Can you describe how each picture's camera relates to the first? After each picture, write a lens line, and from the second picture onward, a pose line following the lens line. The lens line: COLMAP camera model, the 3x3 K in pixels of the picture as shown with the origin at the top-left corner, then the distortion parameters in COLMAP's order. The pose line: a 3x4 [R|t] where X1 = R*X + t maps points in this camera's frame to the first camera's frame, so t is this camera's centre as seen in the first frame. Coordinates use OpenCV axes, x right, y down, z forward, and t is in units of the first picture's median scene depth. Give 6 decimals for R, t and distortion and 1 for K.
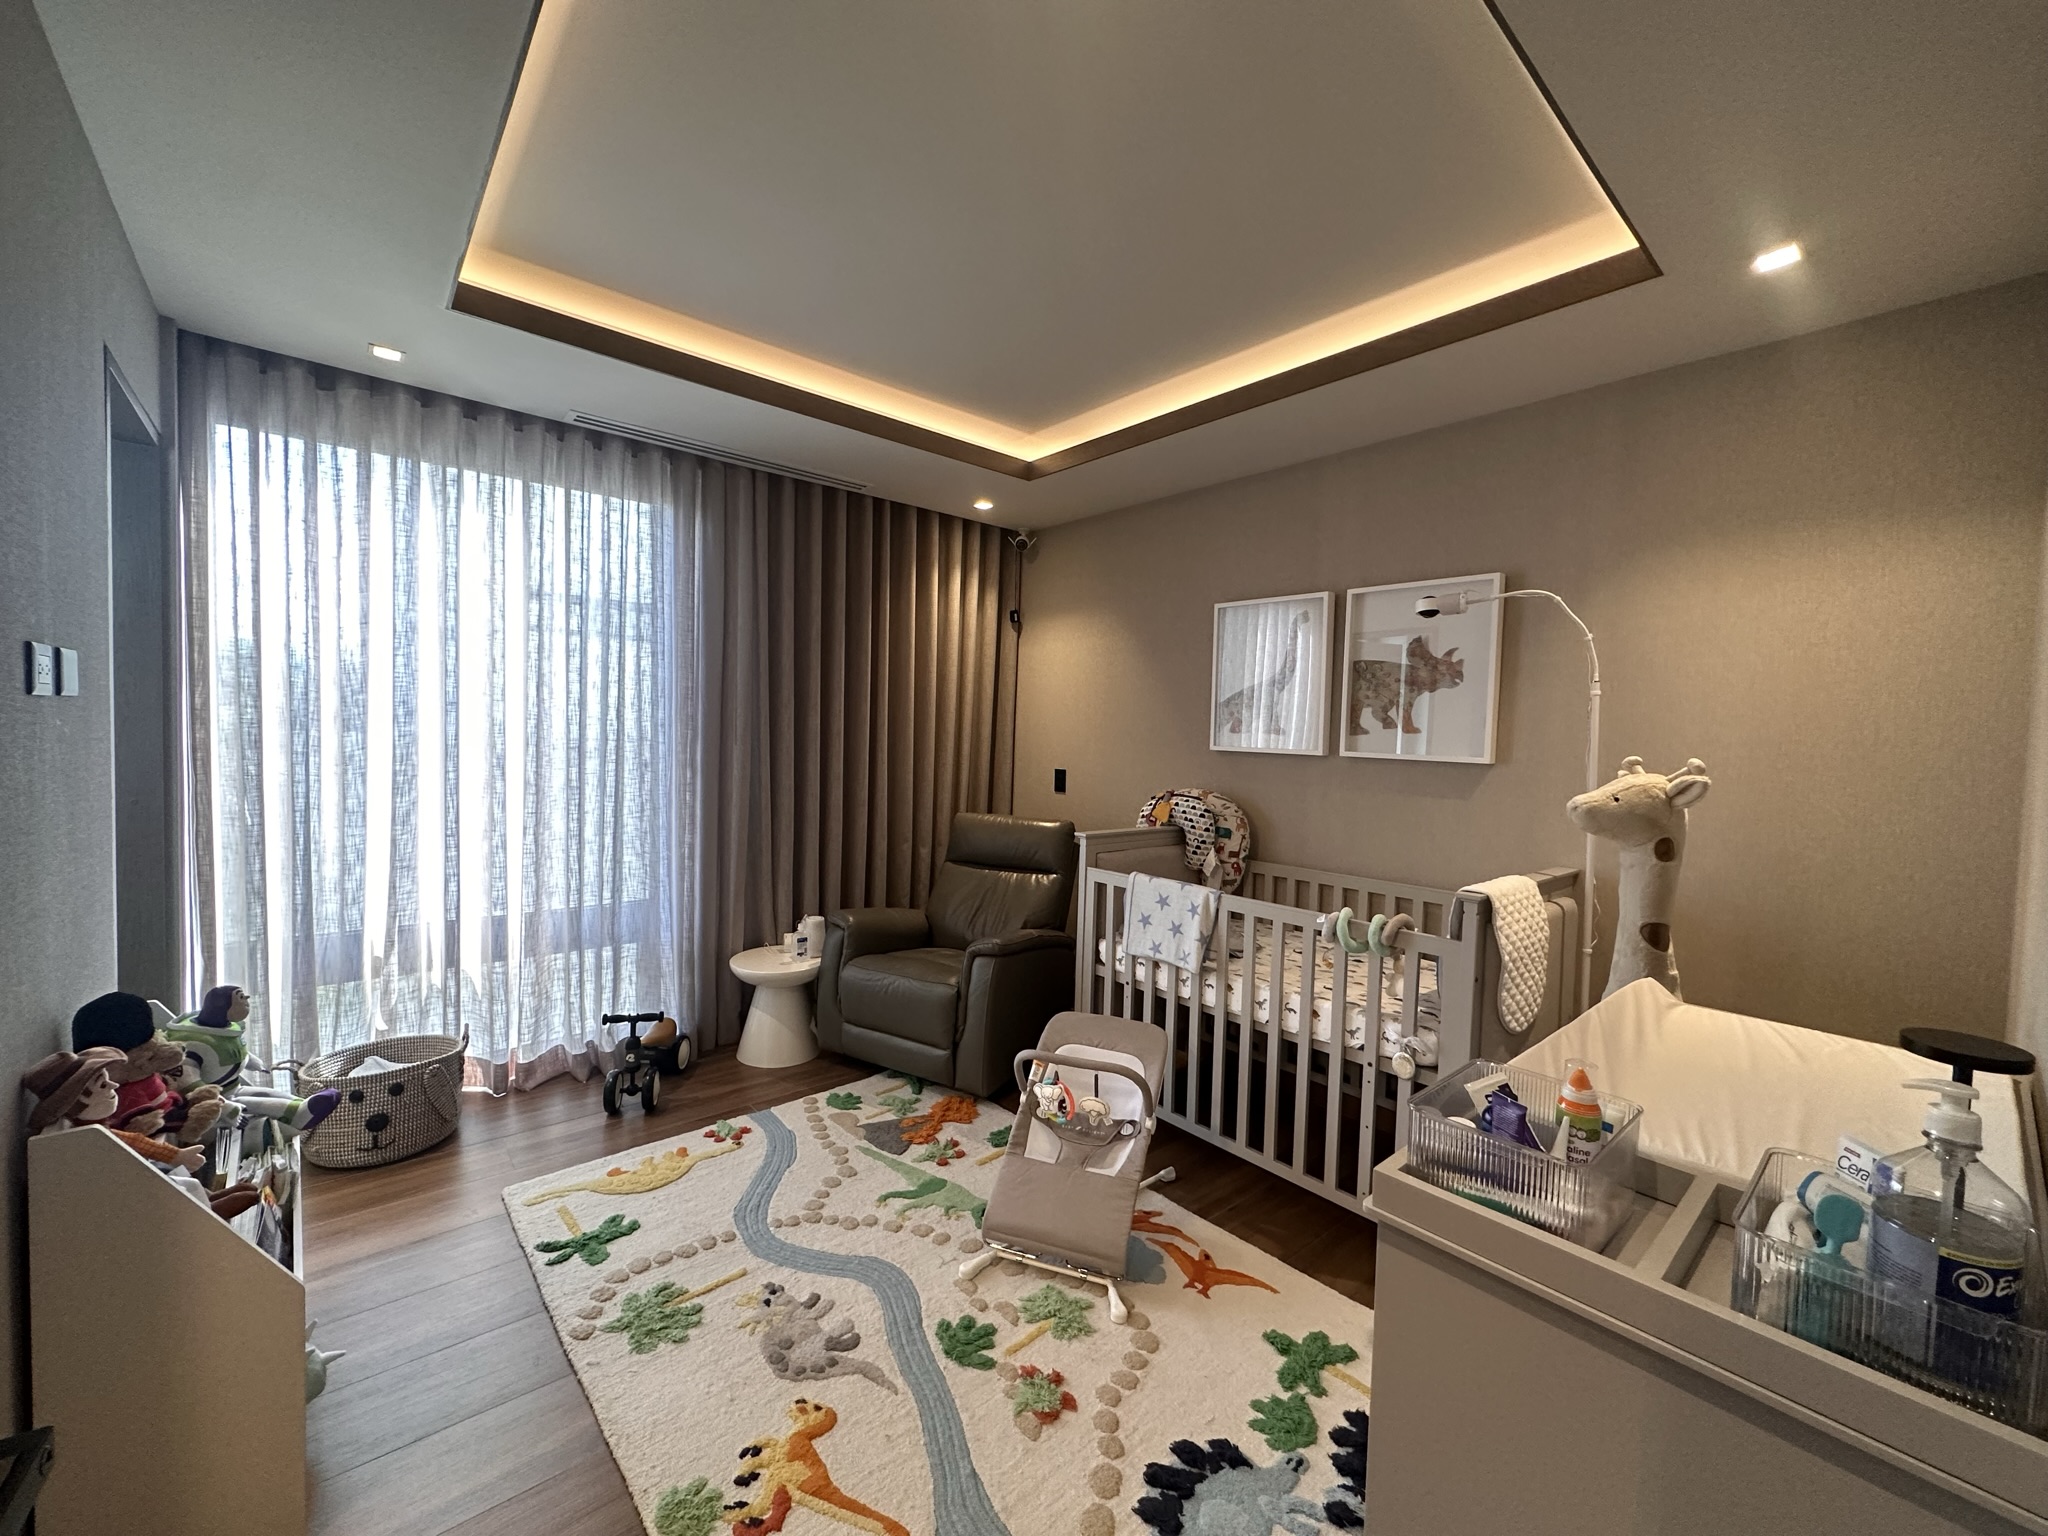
lens RADIAL K [[814.7, 0, 1023.2], [0, 814.7, 770.3], [0, 0, 1]] dist [-0.003762, 0.000637]
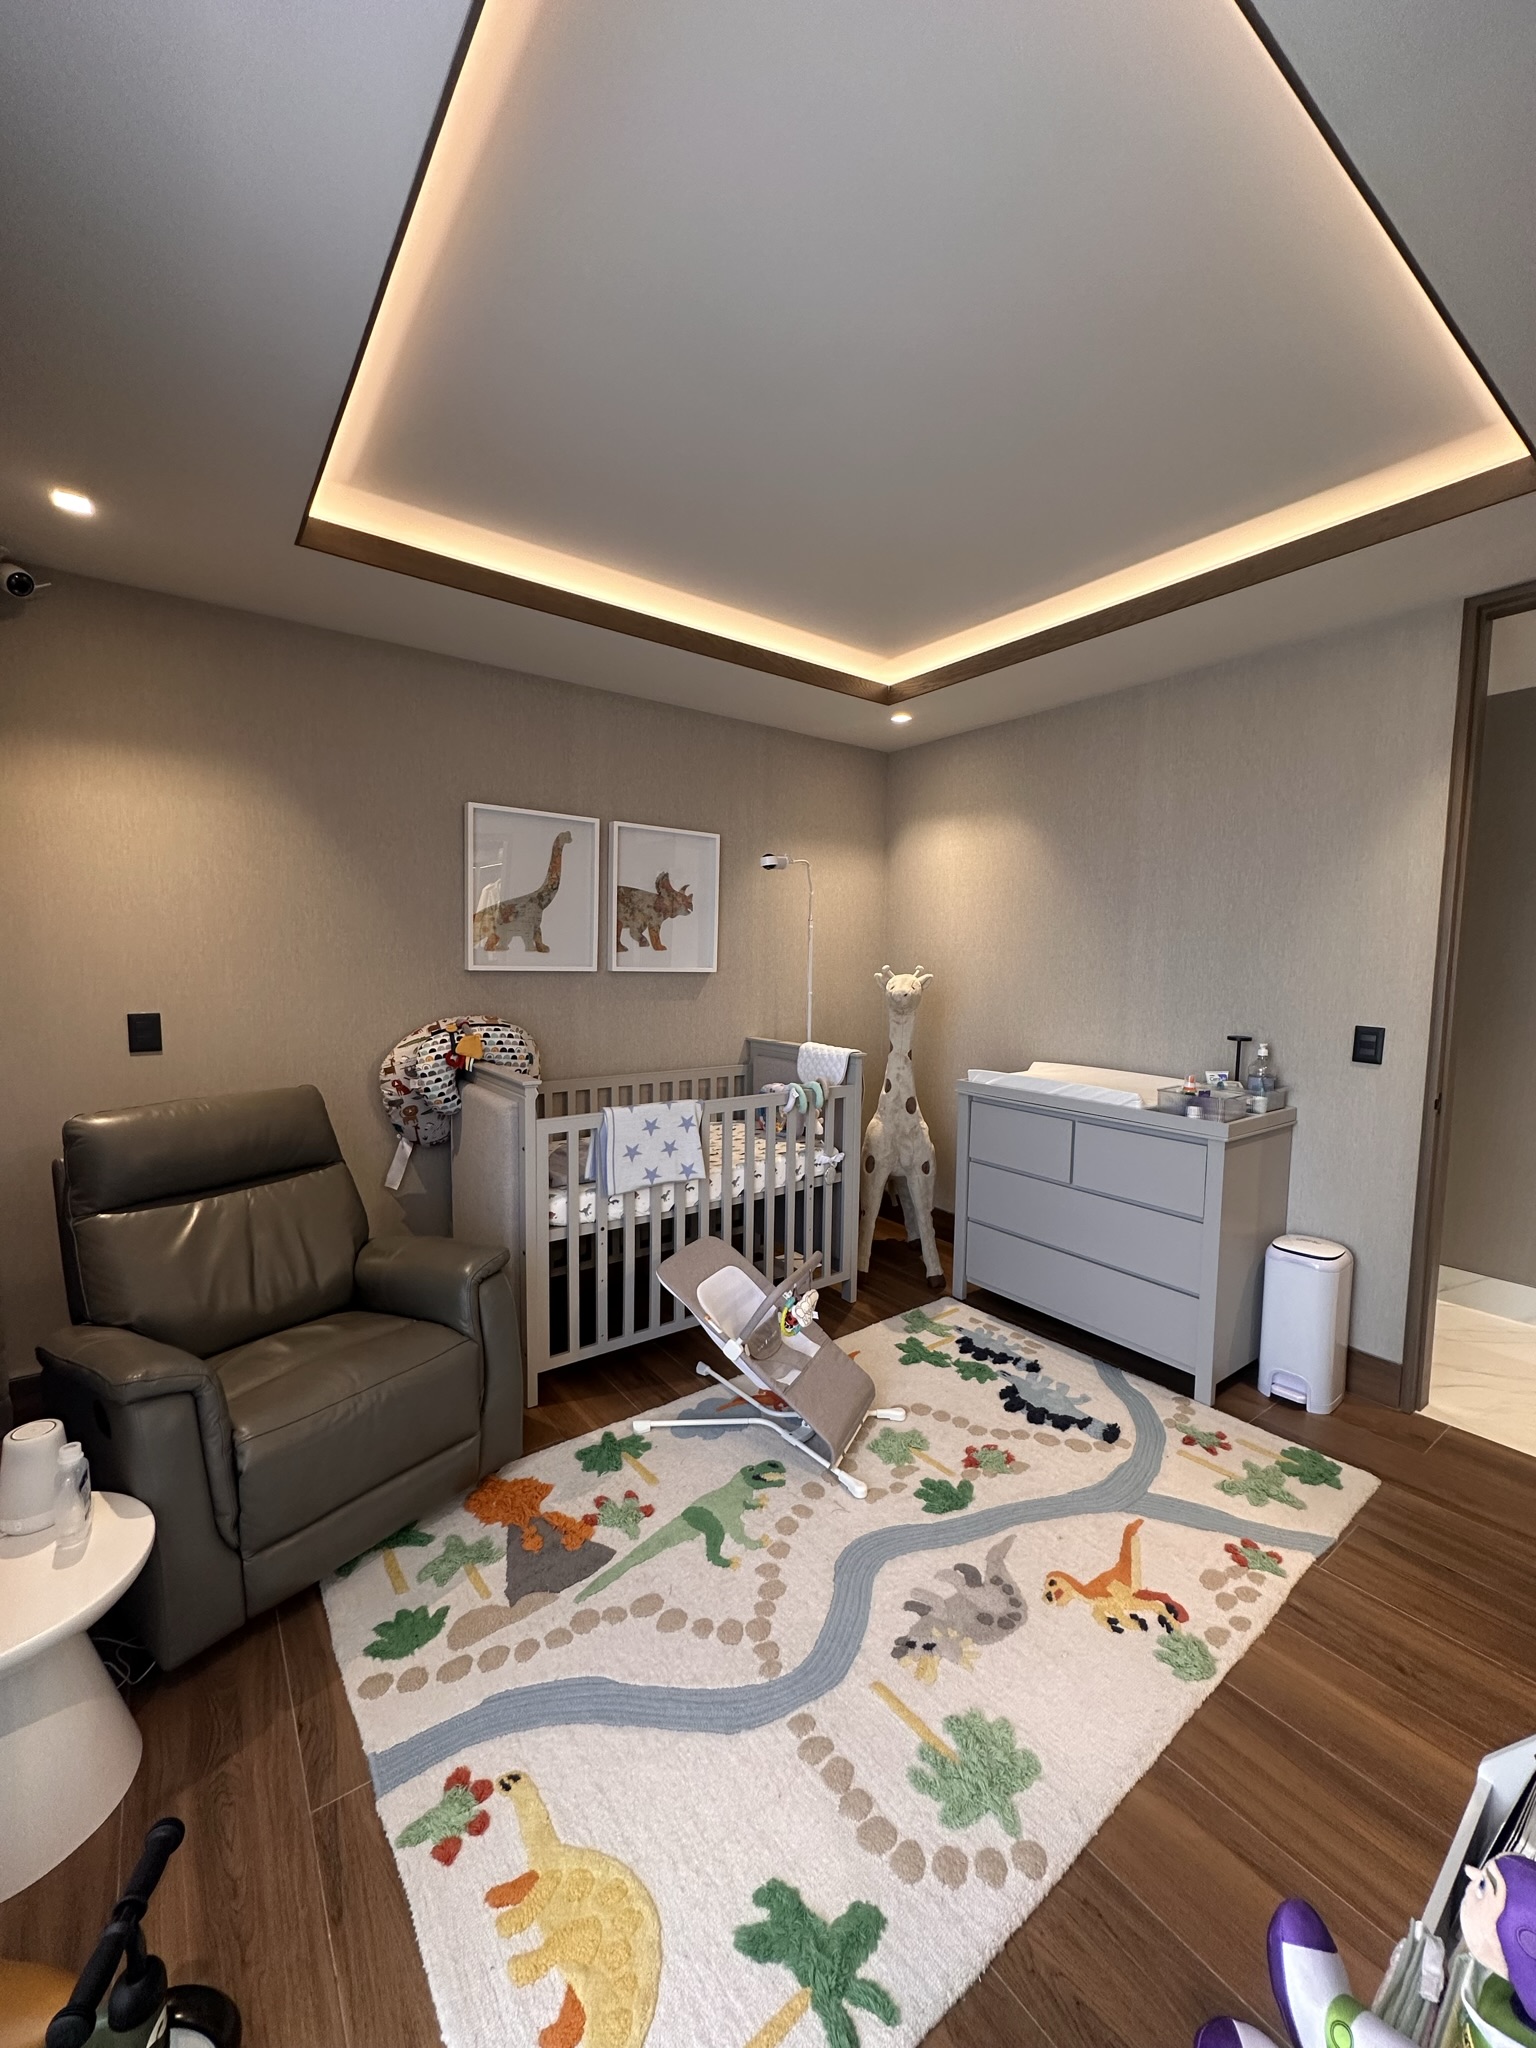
lens RADIAL K [[814.7, 0, 769.5], [0, 814.7, 1019.4], [0, 0, 1]] dist [-0.003762, 0.000637]
pose [[0.071494, -0.106929, 0.991693, -0.946743], [0.034400, 0.993910, 0.104688, -0.081335], [-0.996848, 0.026630, 0.074737, 0.933020]]
